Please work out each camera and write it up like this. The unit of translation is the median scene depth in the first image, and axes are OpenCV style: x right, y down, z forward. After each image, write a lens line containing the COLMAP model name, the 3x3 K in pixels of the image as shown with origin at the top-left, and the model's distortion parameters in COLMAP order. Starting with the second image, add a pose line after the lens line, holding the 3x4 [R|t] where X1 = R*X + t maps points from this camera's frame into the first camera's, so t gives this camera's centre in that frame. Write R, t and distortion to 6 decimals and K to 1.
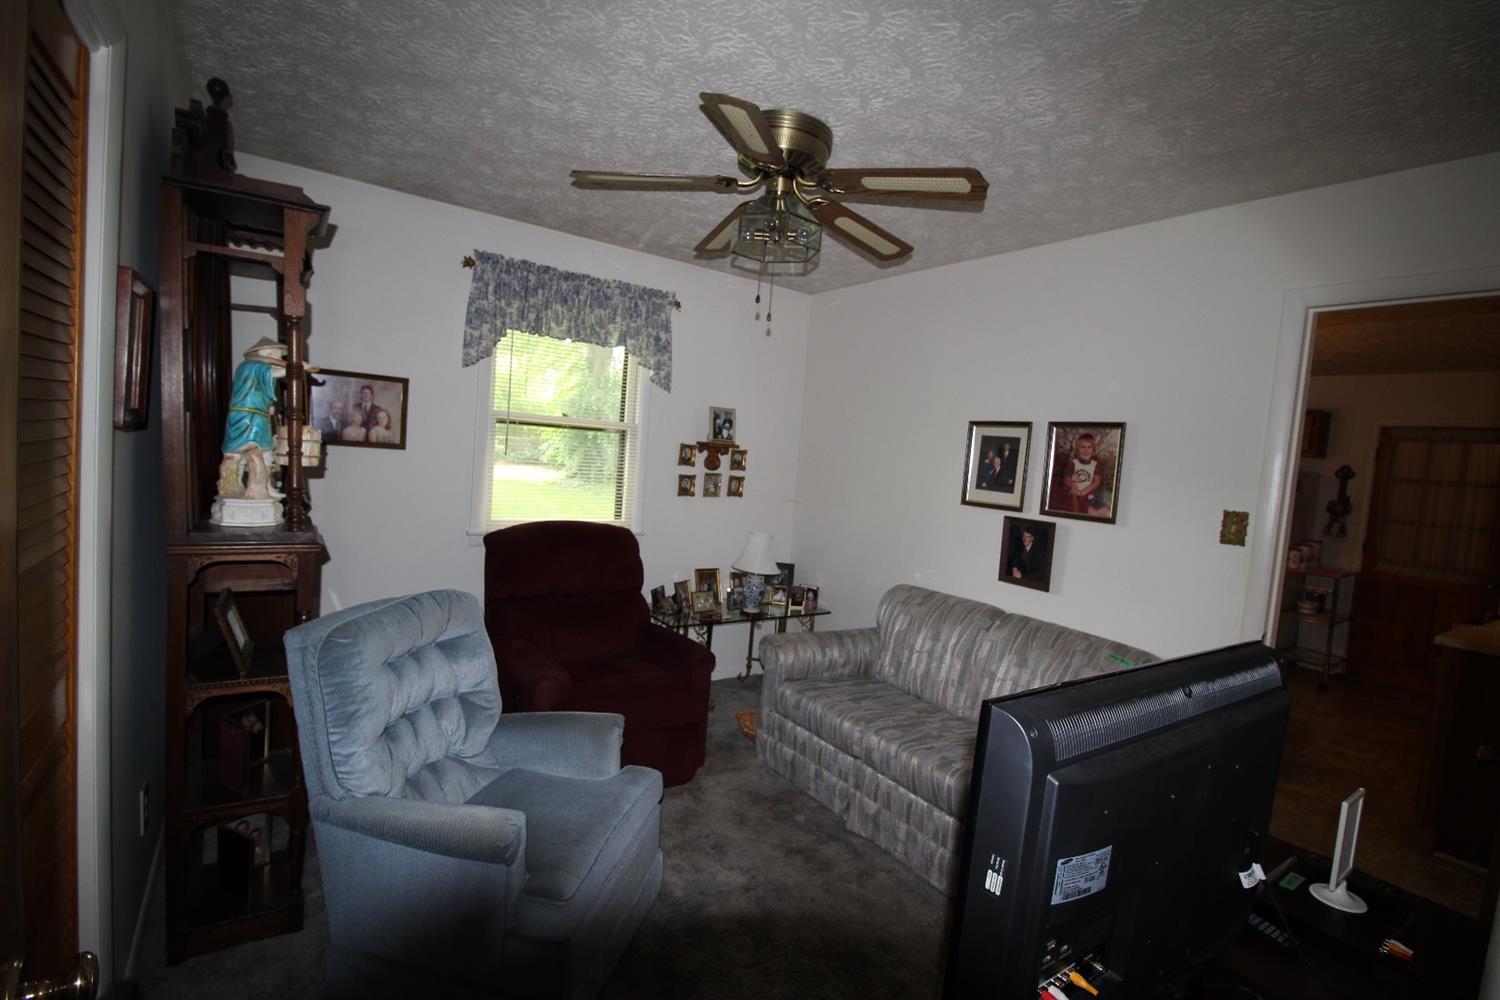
lens RADIAL K [[694.4, 0, 748.9], [0, 694.4, 502.1], [0, 0, 1]] dist [-0.000830, -0.013071]
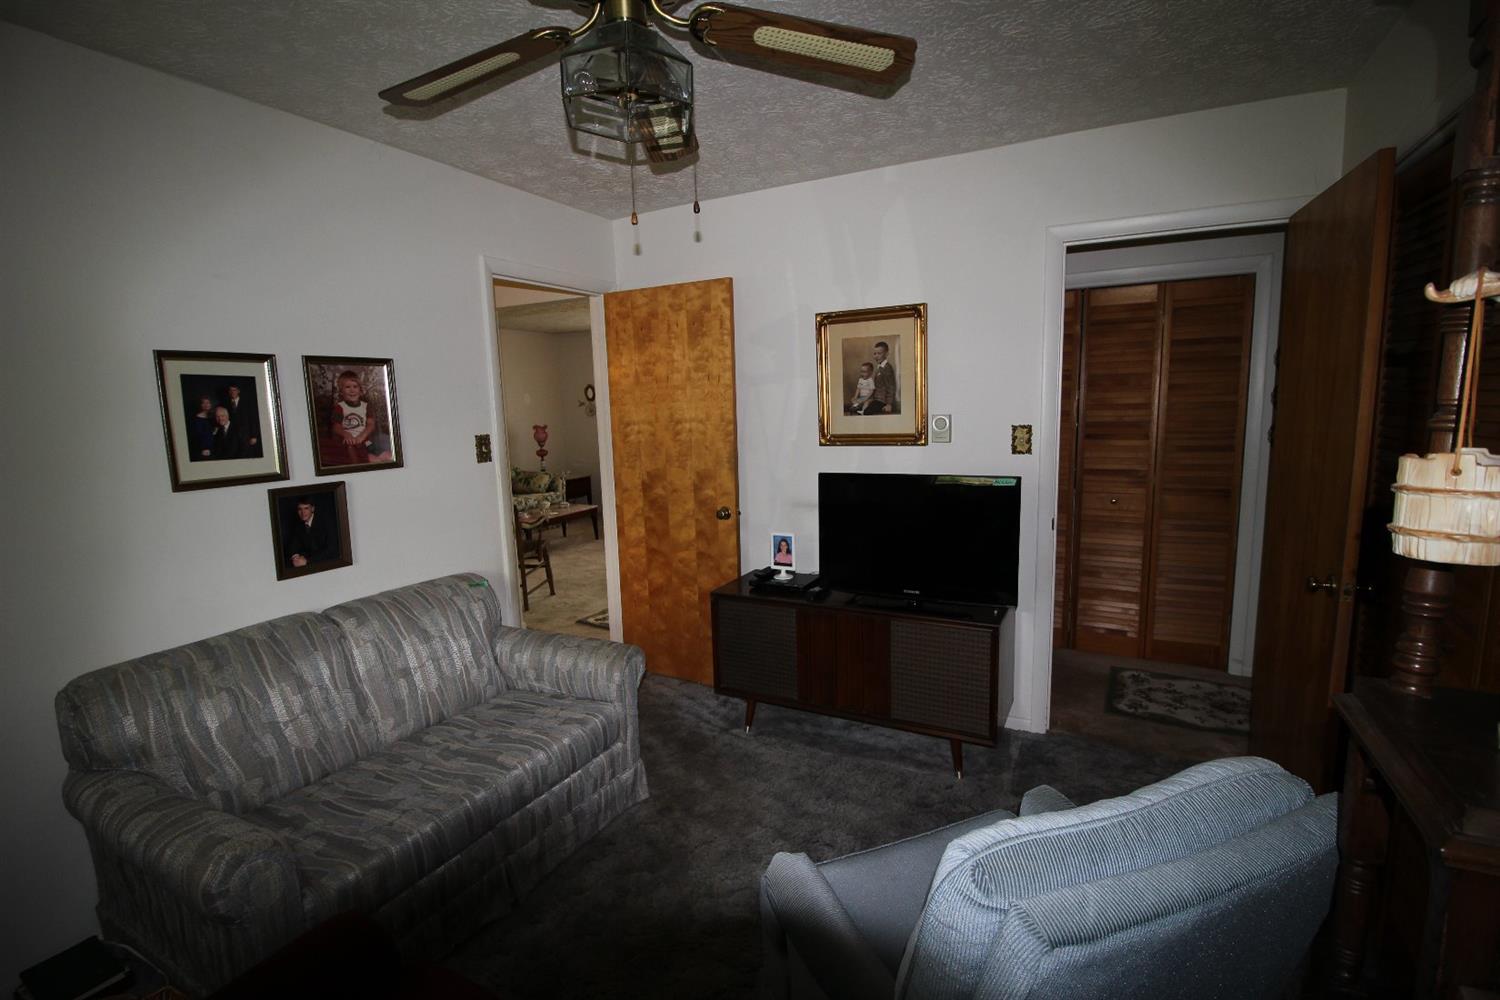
lens RADIAL K [[694.4, 0, 748.9], [0, 694.4, 502.1], [0, 0, 1]] dist [-0.000830, -0.013071]
pose [[-0.456875, -0.197429, 0.867345, -0.498484], [0.051749, 0.967508, 0.247487, -0.125194], [-0.888024, 0.157955, -0.431814, 0.936188]]
